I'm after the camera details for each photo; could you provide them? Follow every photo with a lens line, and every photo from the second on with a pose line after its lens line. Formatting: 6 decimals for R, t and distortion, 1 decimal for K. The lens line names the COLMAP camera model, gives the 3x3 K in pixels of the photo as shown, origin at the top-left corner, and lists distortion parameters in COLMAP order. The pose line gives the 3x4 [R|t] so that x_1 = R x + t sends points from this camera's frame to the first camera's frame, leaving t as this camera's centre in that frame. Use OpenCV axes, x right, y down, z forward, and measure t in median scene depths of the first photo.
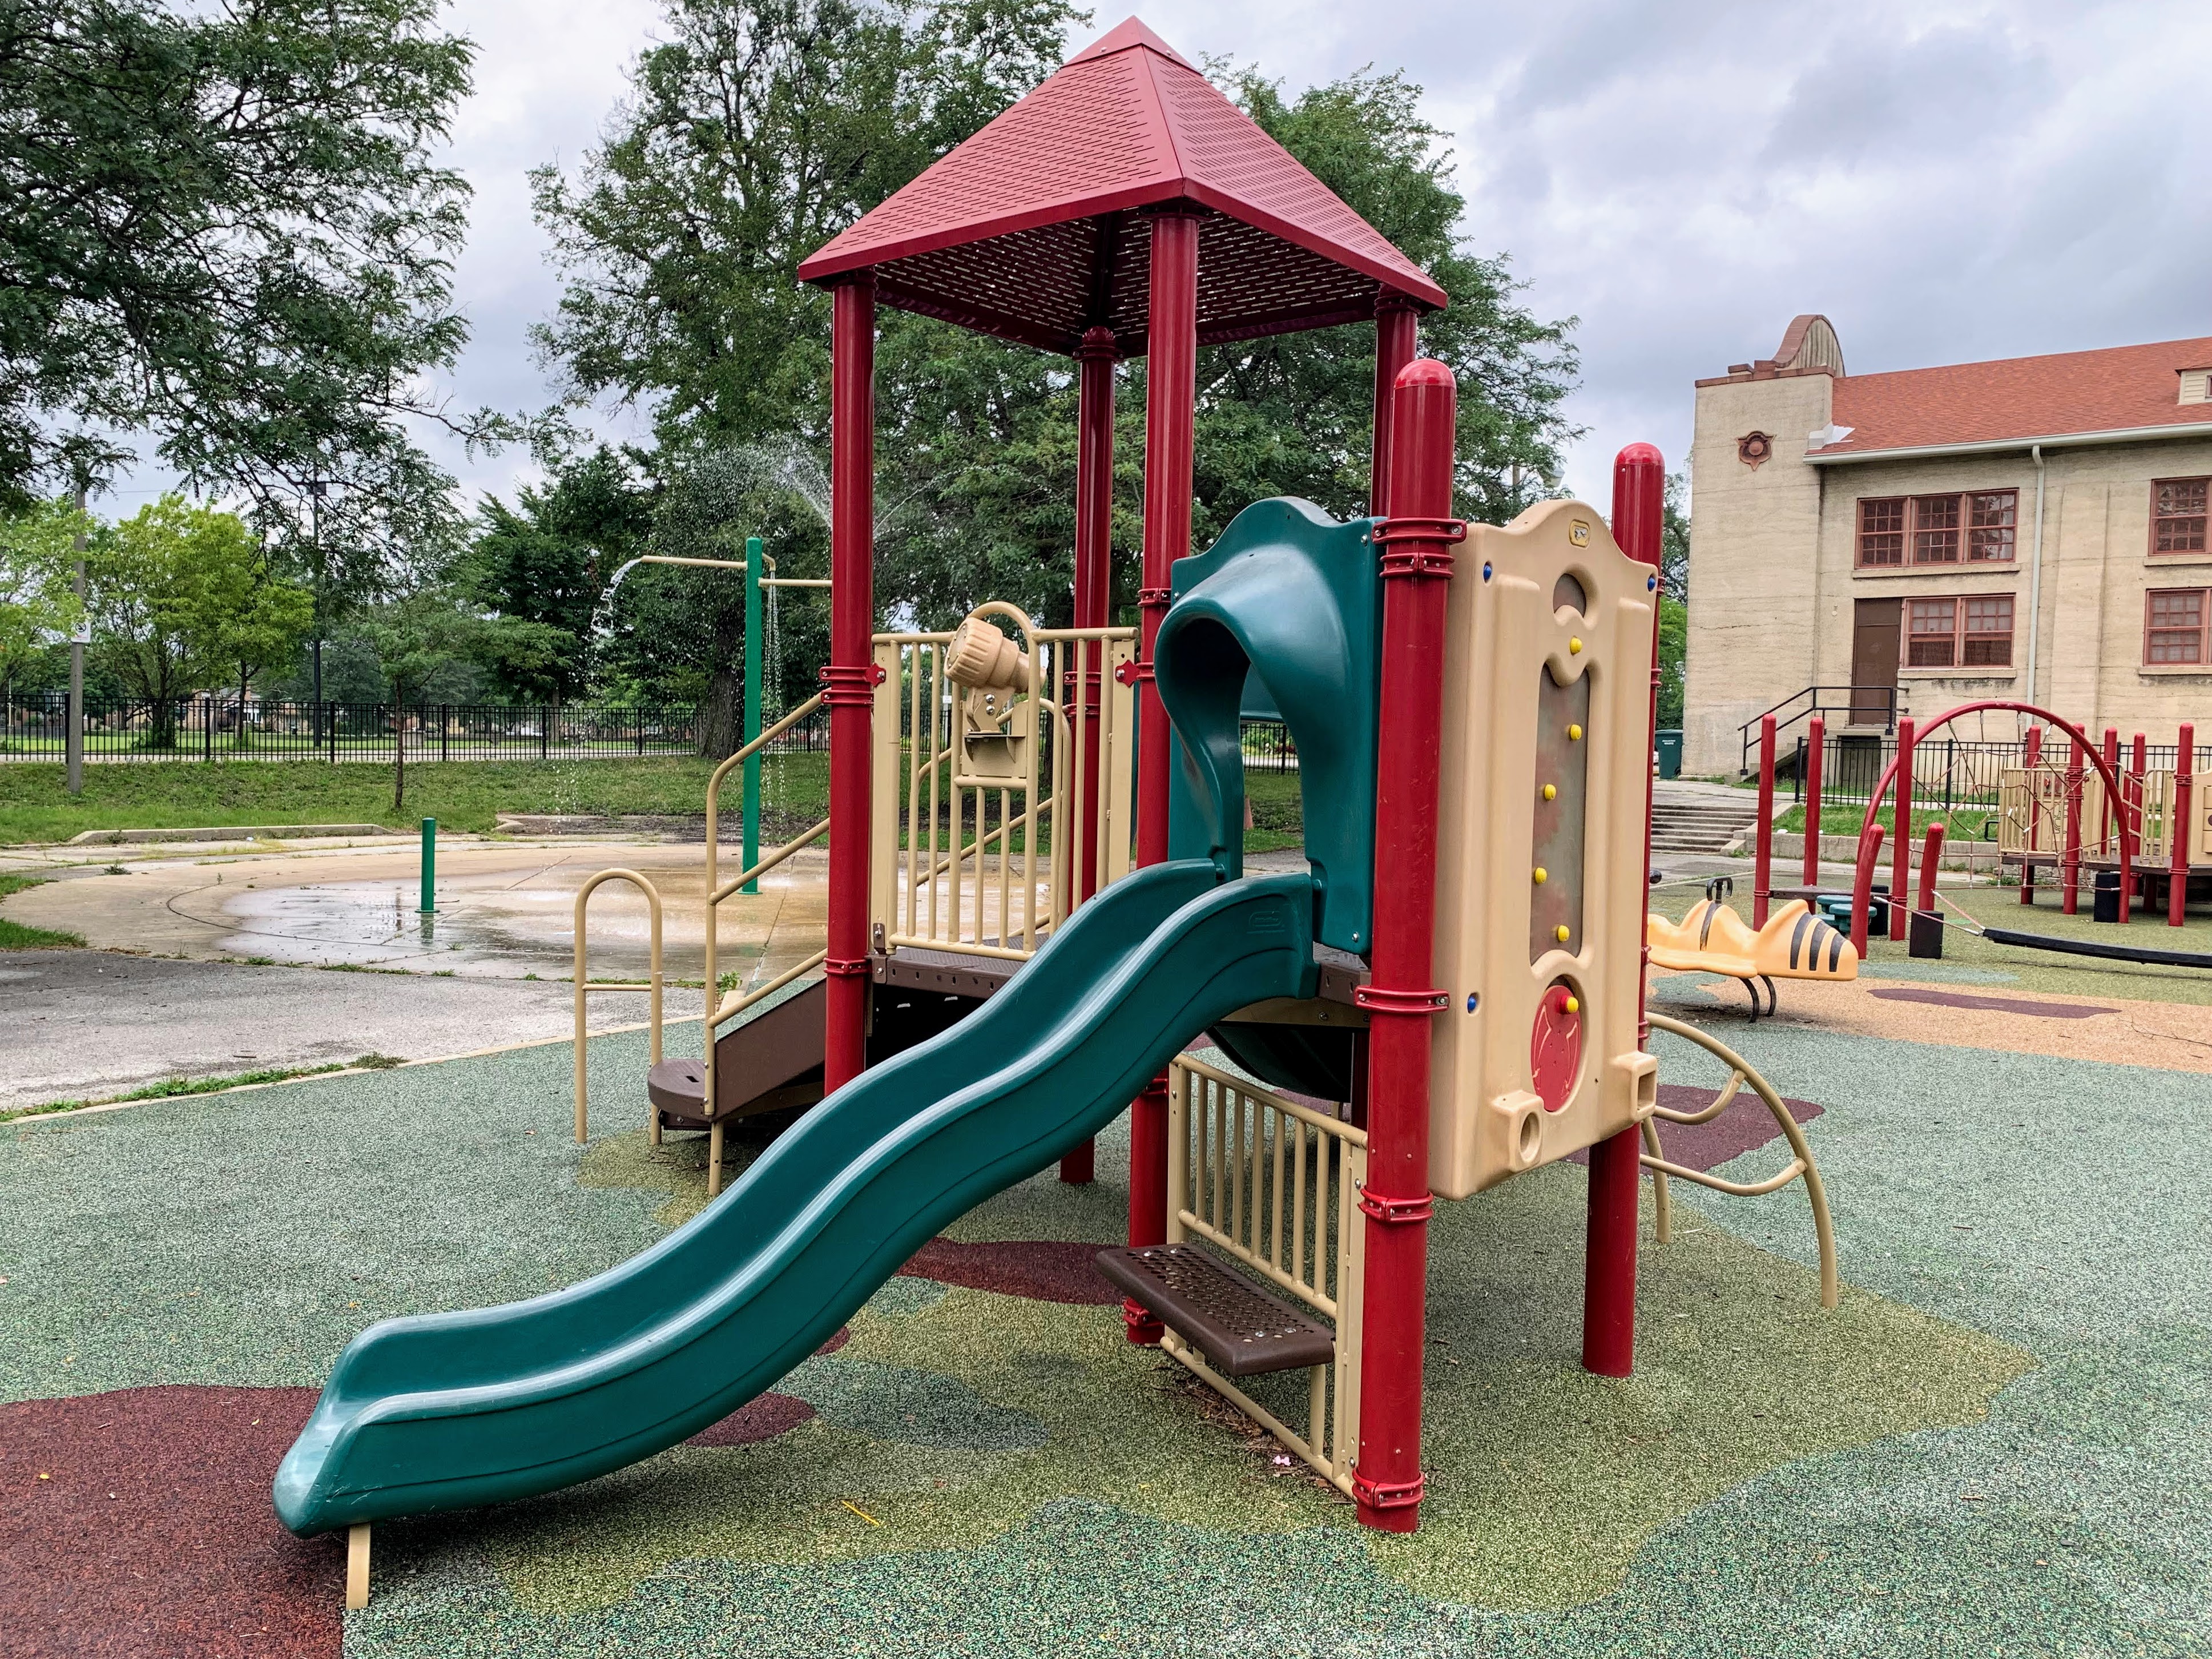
lens RADIAL K [[1766.2, 0, 1118.5], [0, 1766.2, 814.6], [0, 0, 1]] dist [0.040157, -0.020101]
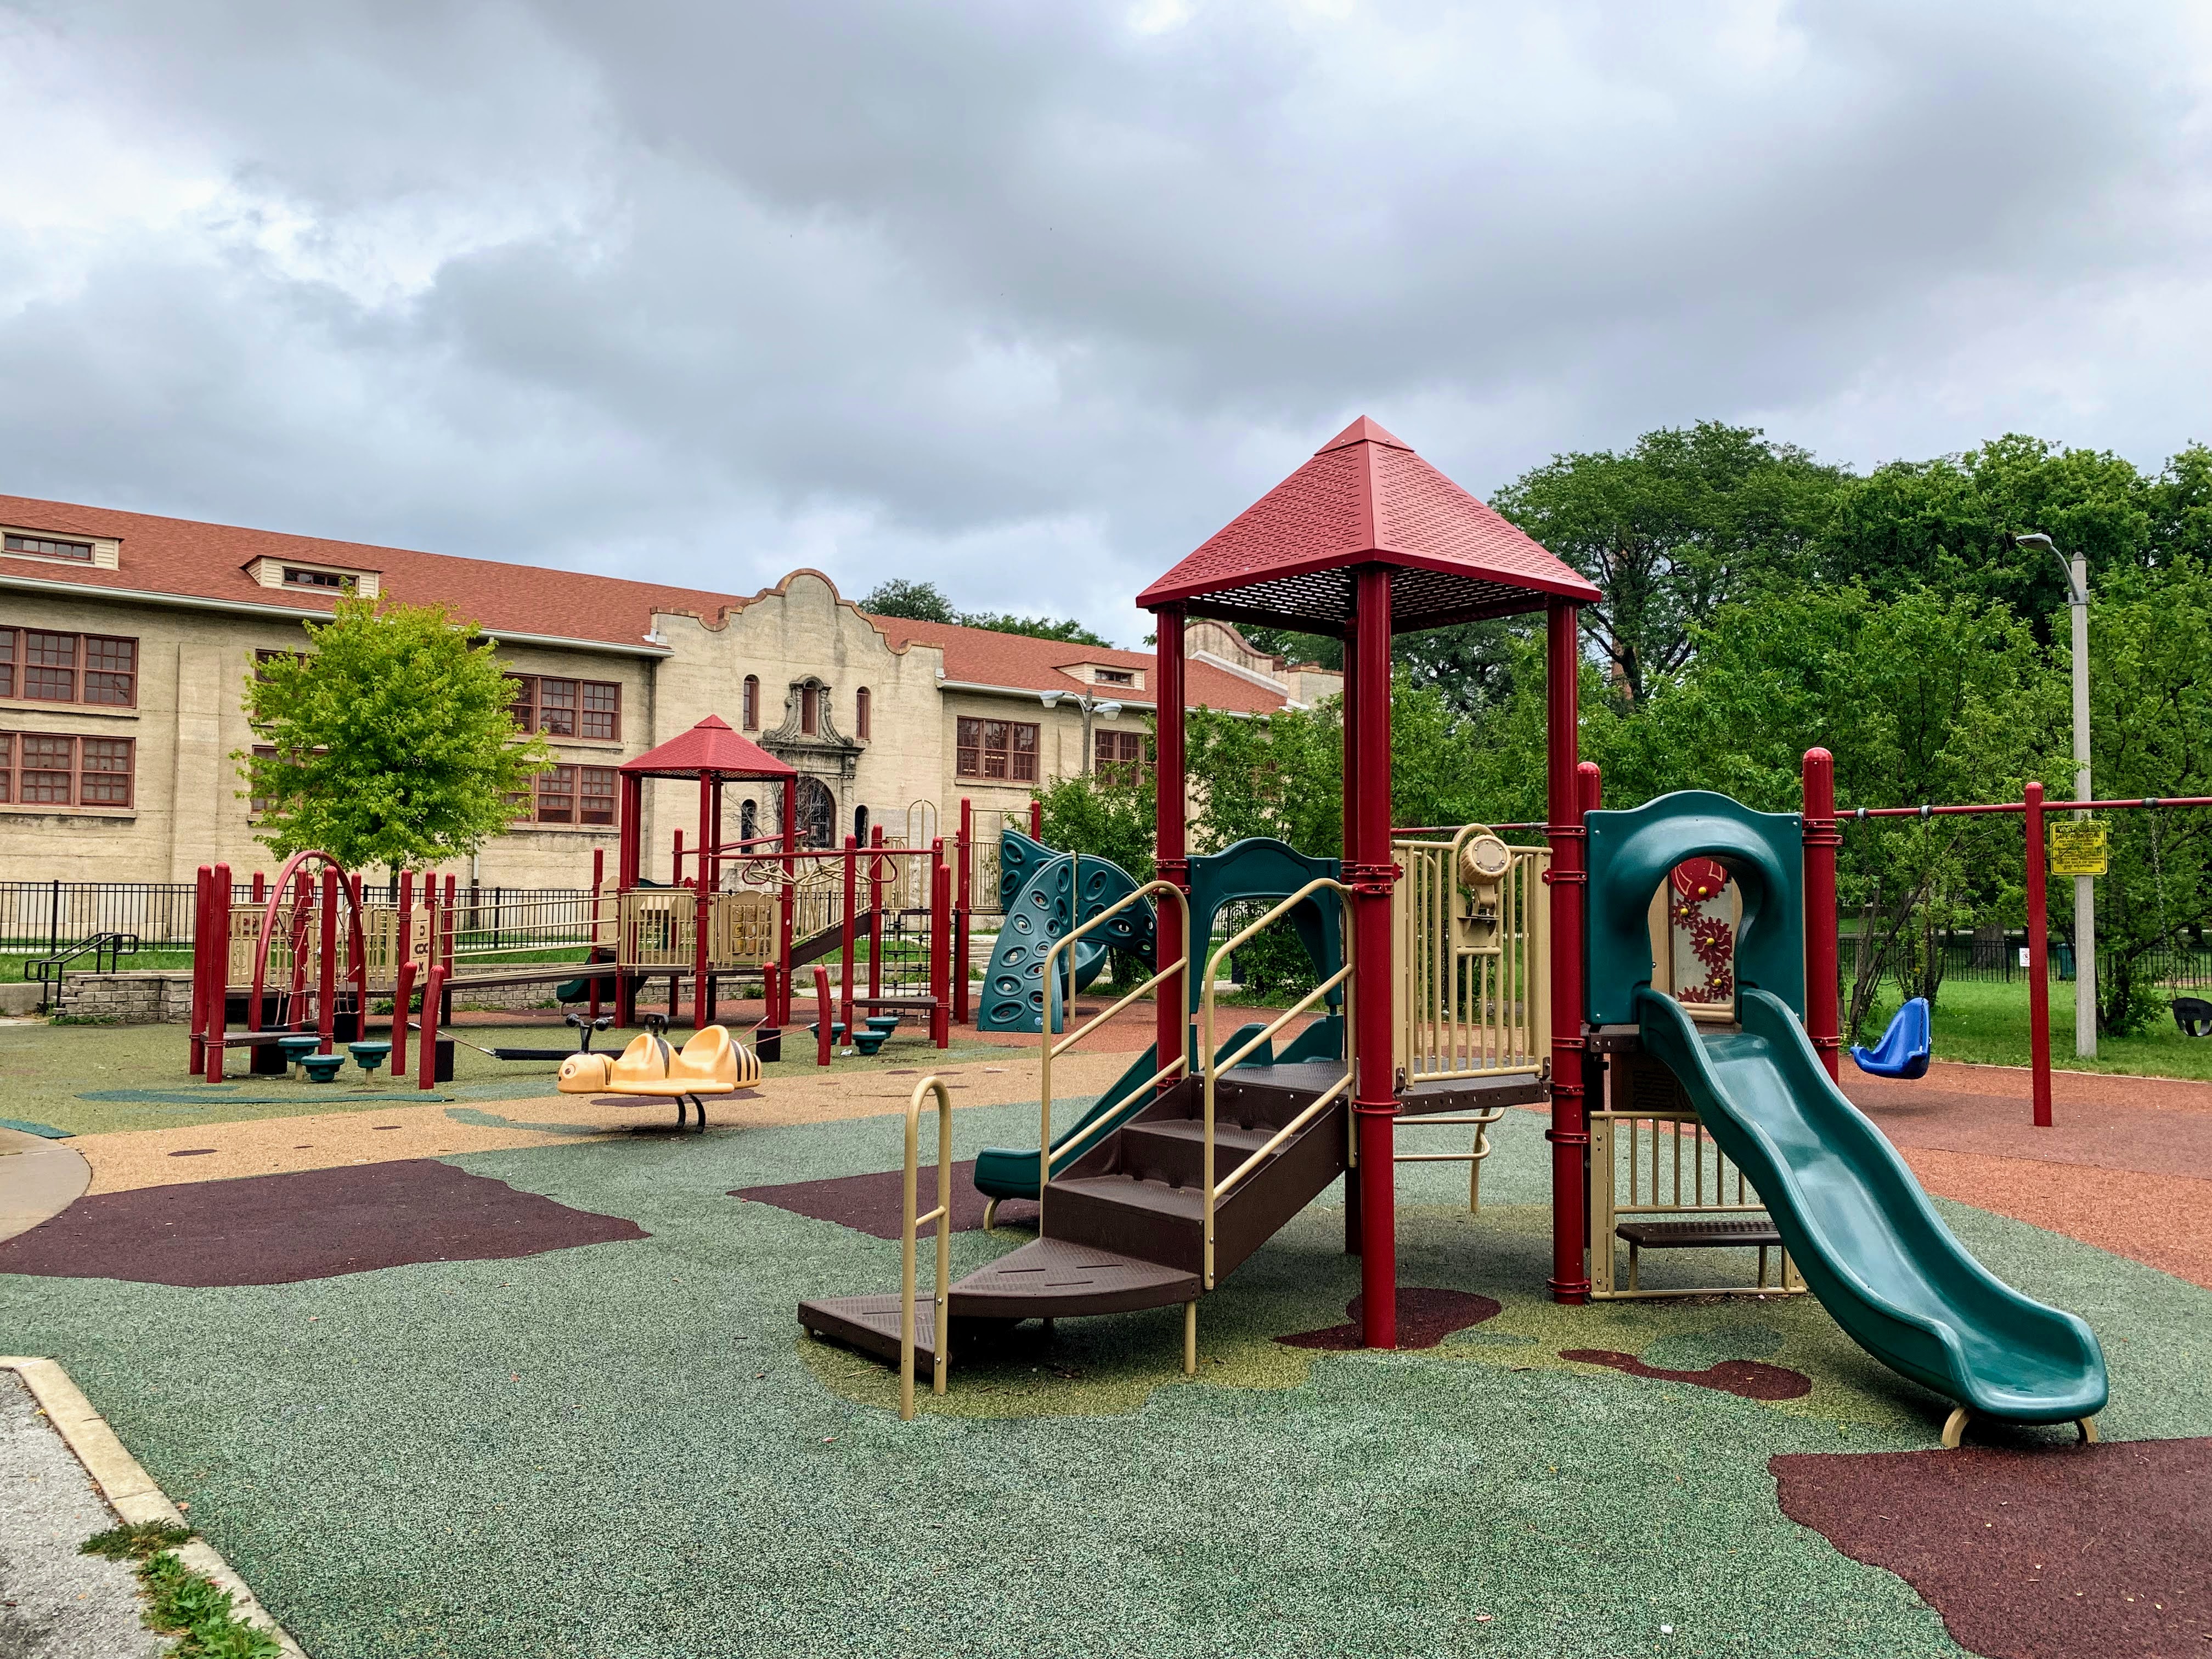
lens RADIAL K [[1766.1, 0, 1066.4], [0, 1766.1, 757.7], [0, 0, 1]] dist [0.040157, -0.020101]
pose [[0.209938, 0.060807, 0.975822, -0.771915], [0.035875, 0.996913, -0.069839, -0.042949], [-0.977056, 0.049669, 0.207108, 0.515409]]
